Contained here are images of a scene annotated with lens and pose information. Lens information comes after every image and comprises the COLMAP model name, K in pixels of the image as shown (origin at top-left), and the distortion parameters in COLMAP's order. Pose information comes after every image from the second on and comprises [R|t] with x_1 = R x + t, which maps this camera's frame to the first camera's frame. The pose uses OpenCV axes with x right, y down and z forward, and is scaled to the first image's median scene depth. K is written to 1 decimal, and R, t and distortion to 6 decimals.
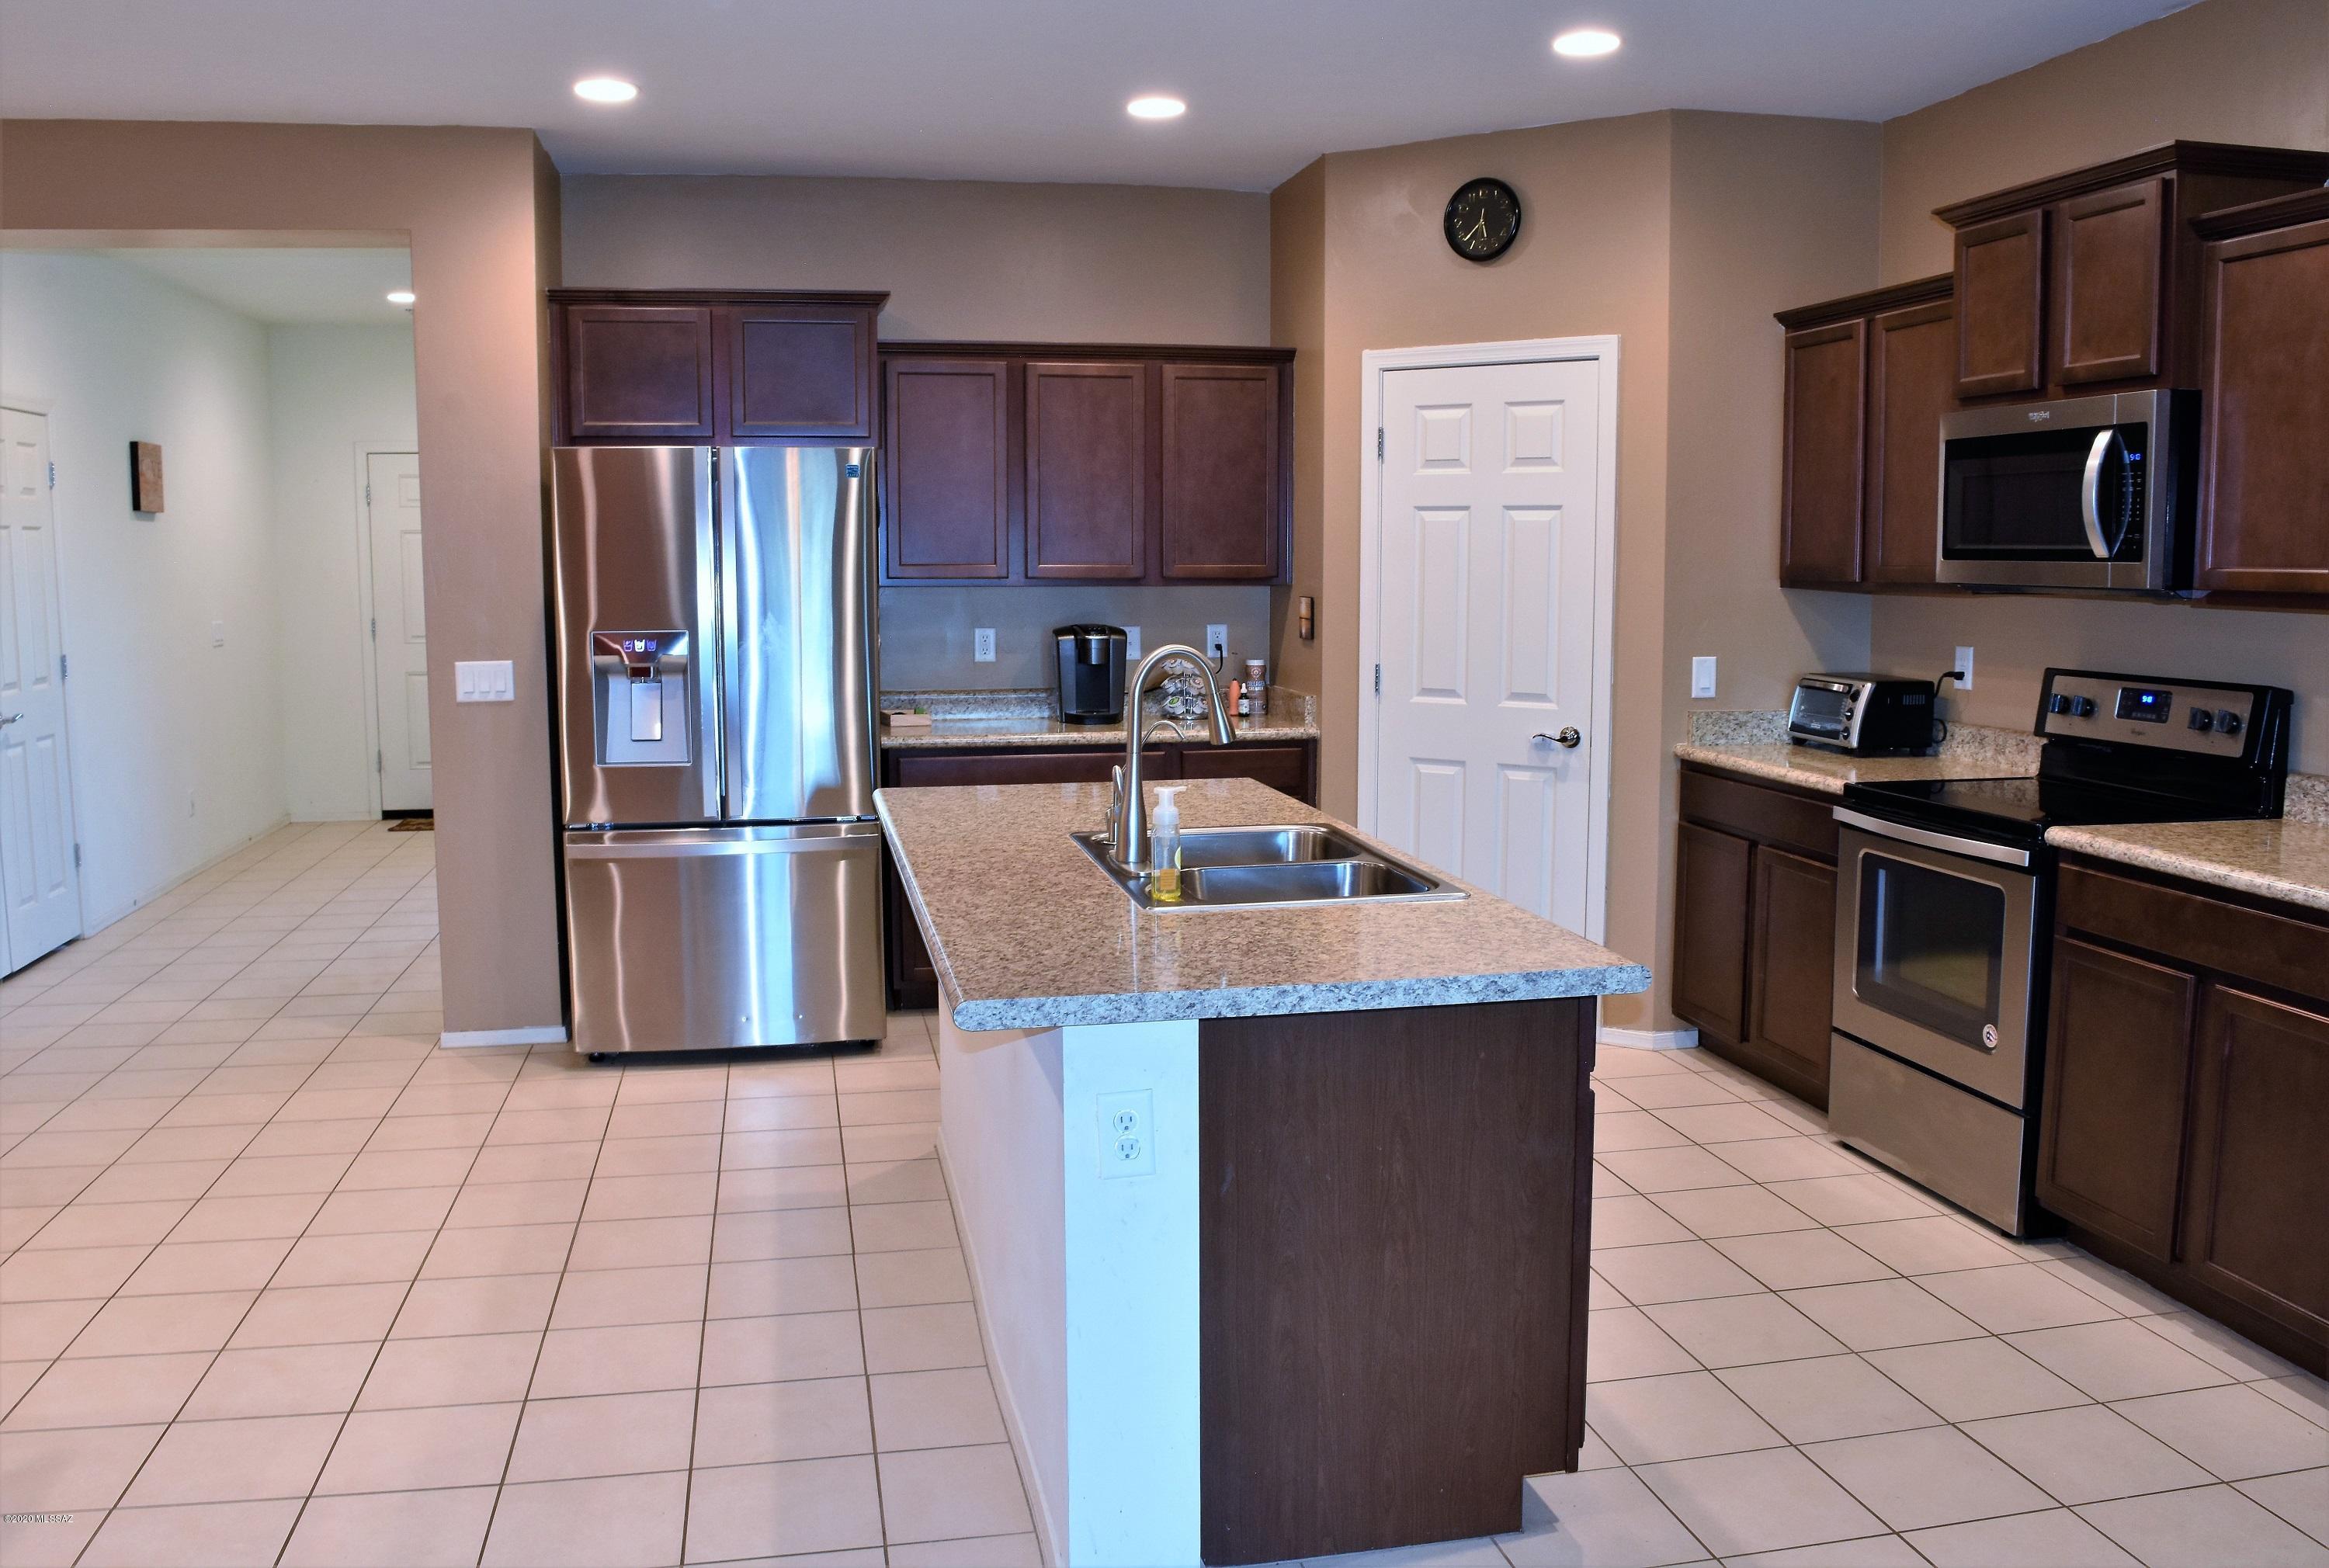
lens RADIAL K [[1836.0, 0, 1150.5], [0, 1836.0, 774.6], [0, 0, 1]] dist [-0.099062, 0.029664]
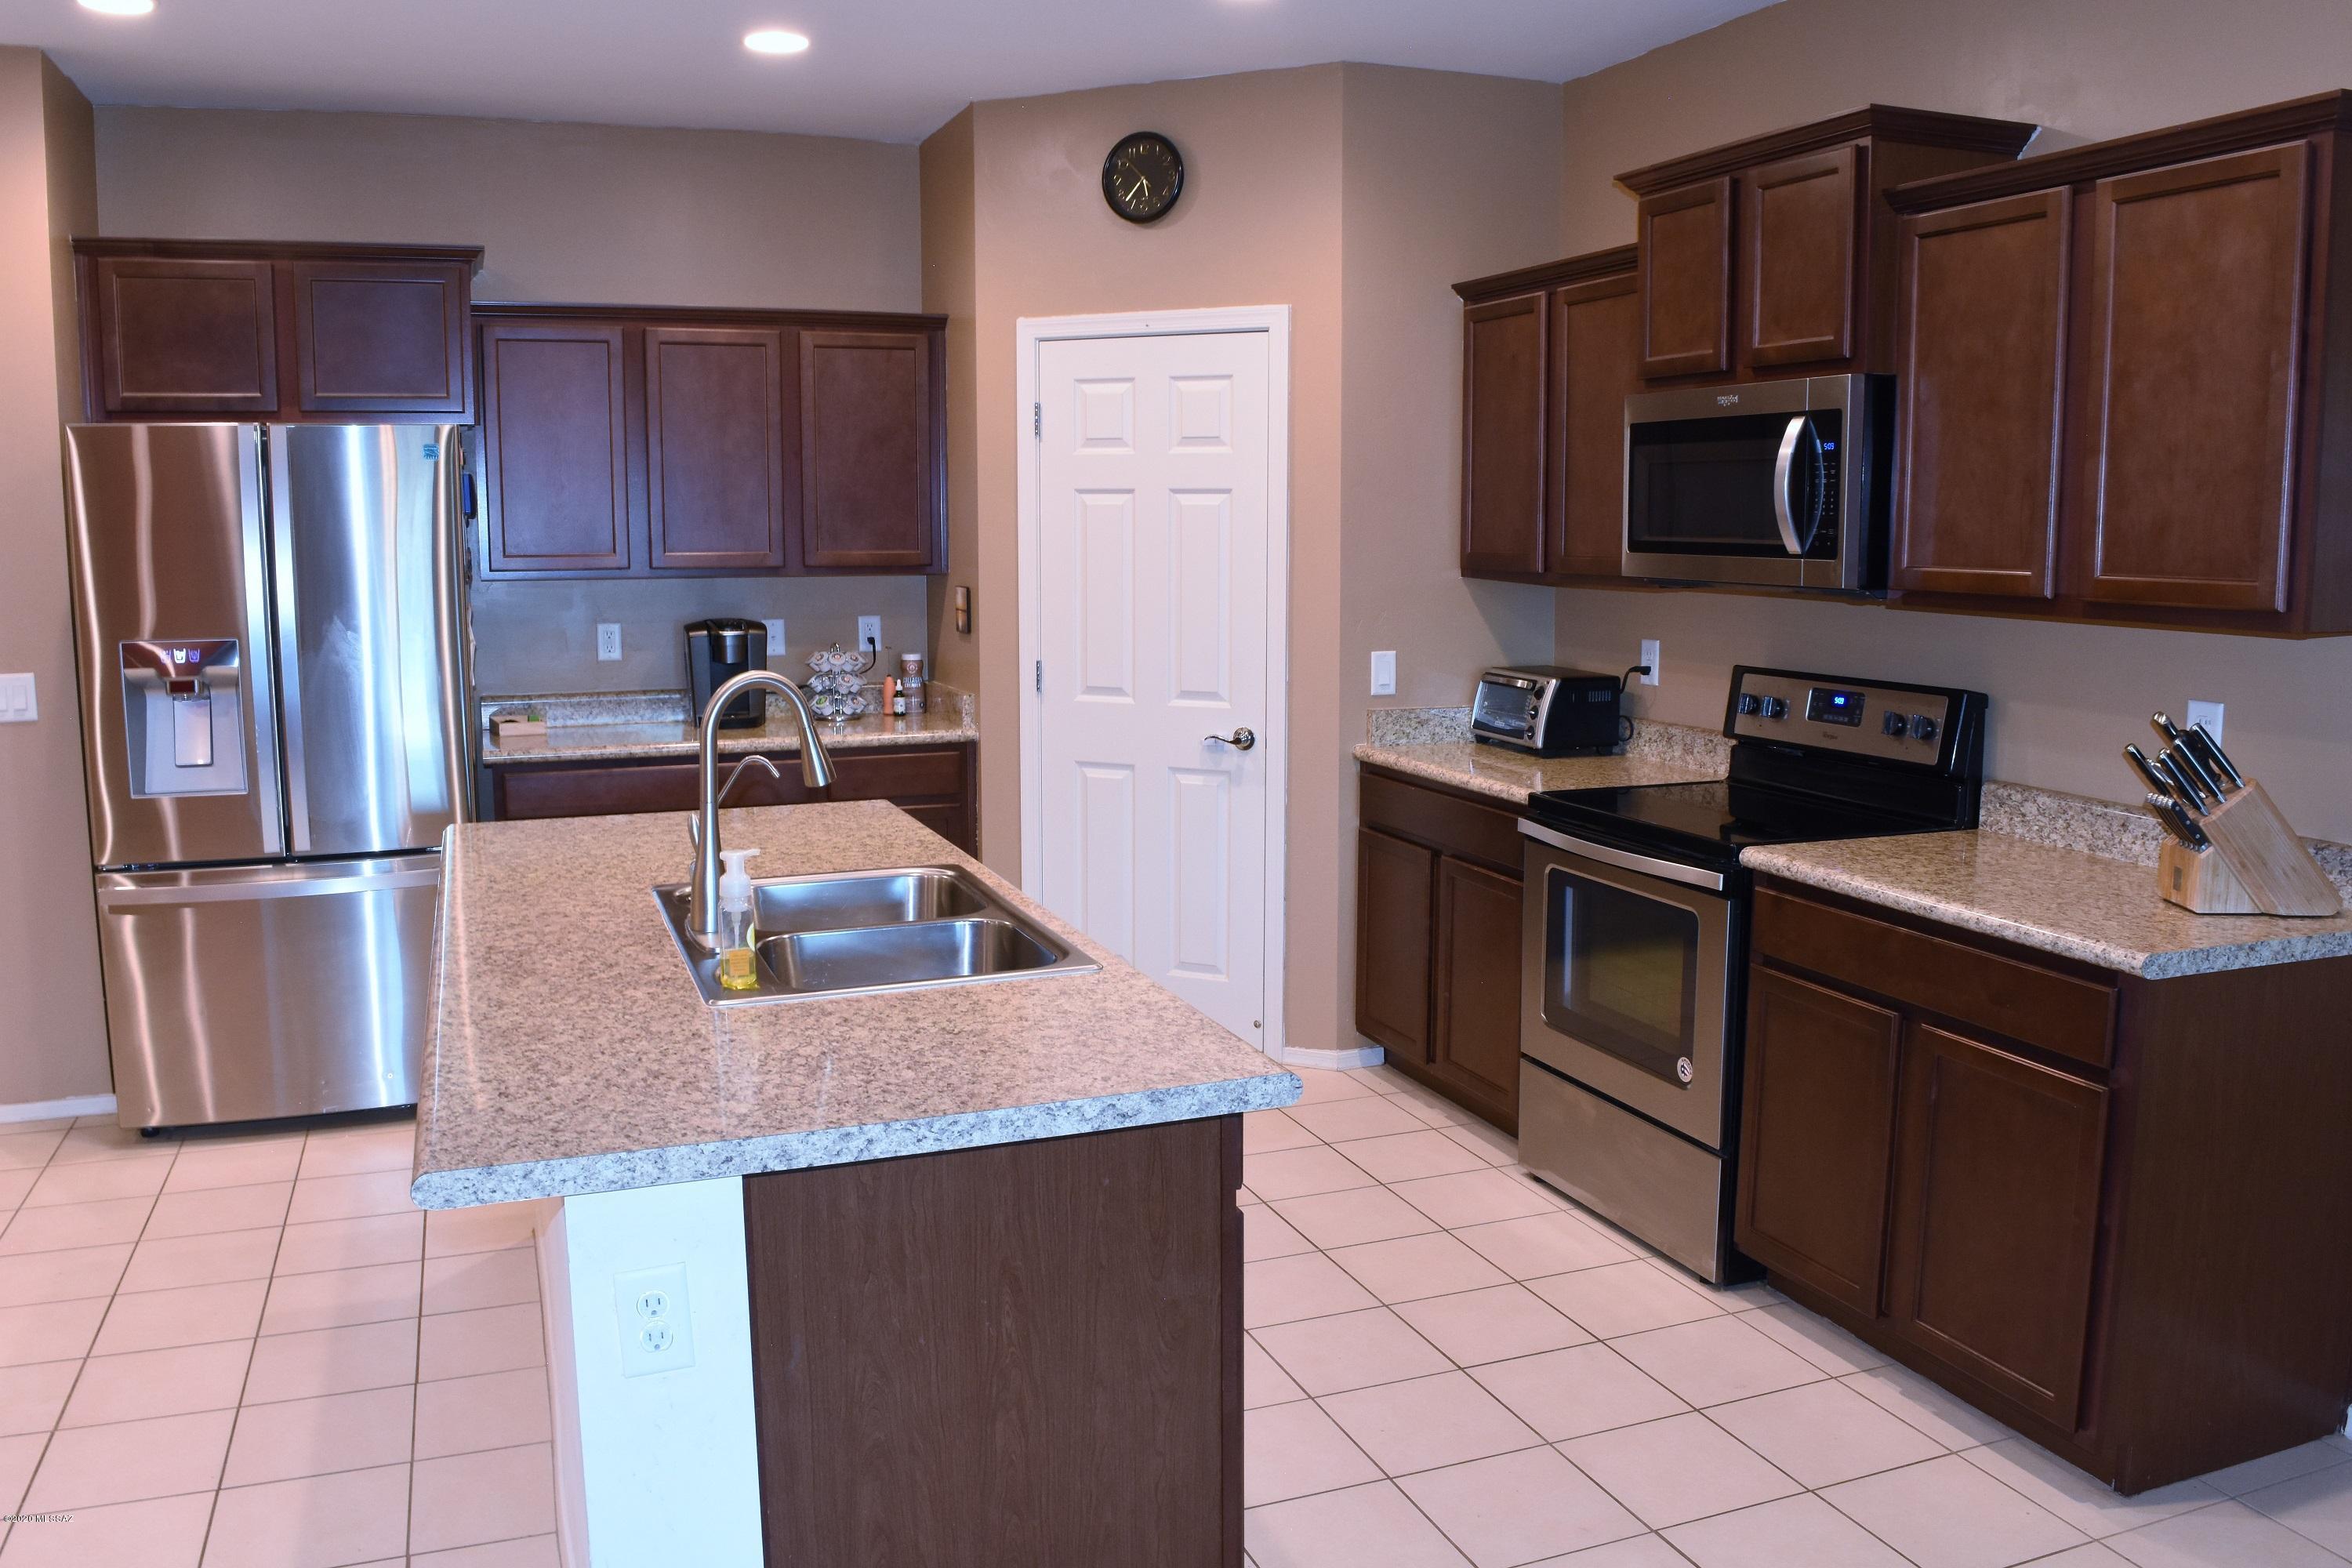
lens RADIAL K [[1830.4, 0, 1168.8], [0, 1830.4, 783.1], [0, 0, 1]] dist [-0.093440, 0.022099]
pose [[0.985662, -0.022423, 0.167237, 0.037138], [0.018316, 0.999492, 0.026064, -0.023953], [-0.167736, -0.022628, 0.985572, 0.090351]]
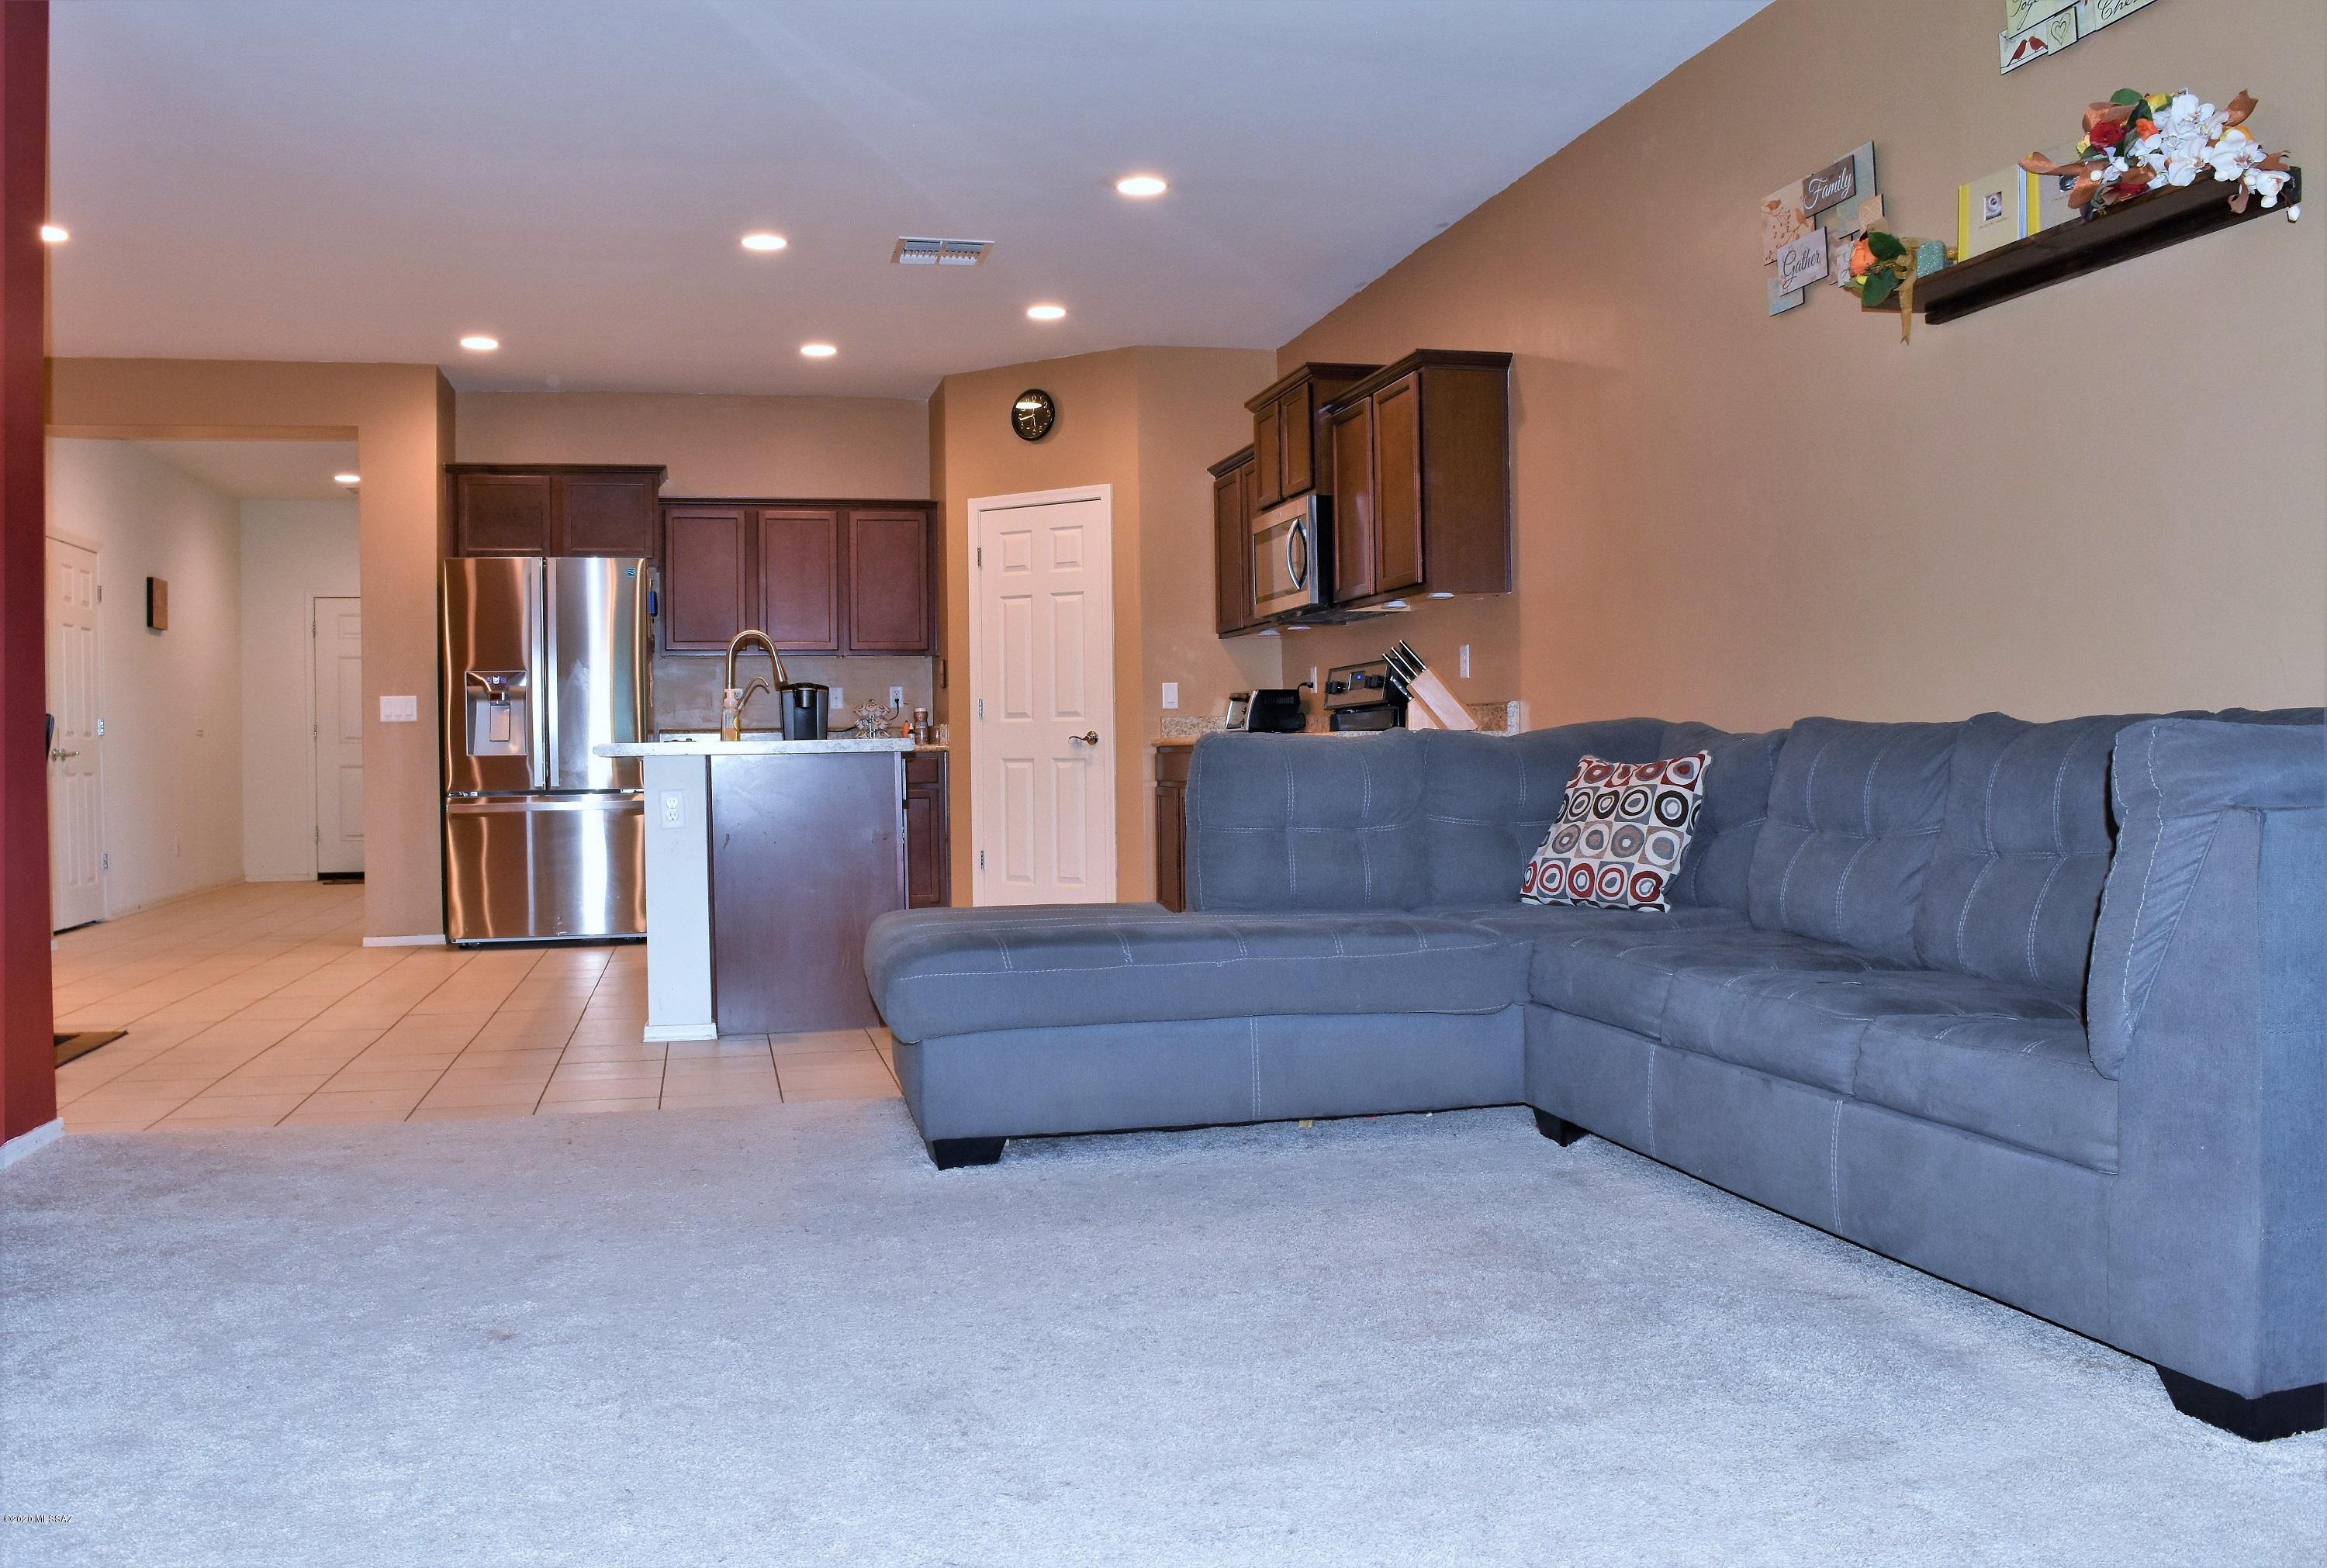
lens RADIAL K [[1834.3, 0, 1147.7], [0, 1834.3, 785.2], [0, 0, 1]] dist [-0.099062, 0.029664]
pose [[0.999177, -0.012091, 0.038728, 0.228053], [0.015981, 0.994679, -0.101780, 0.191258], [-0.037291, 0.102315, 0.994053, -0.593183]]
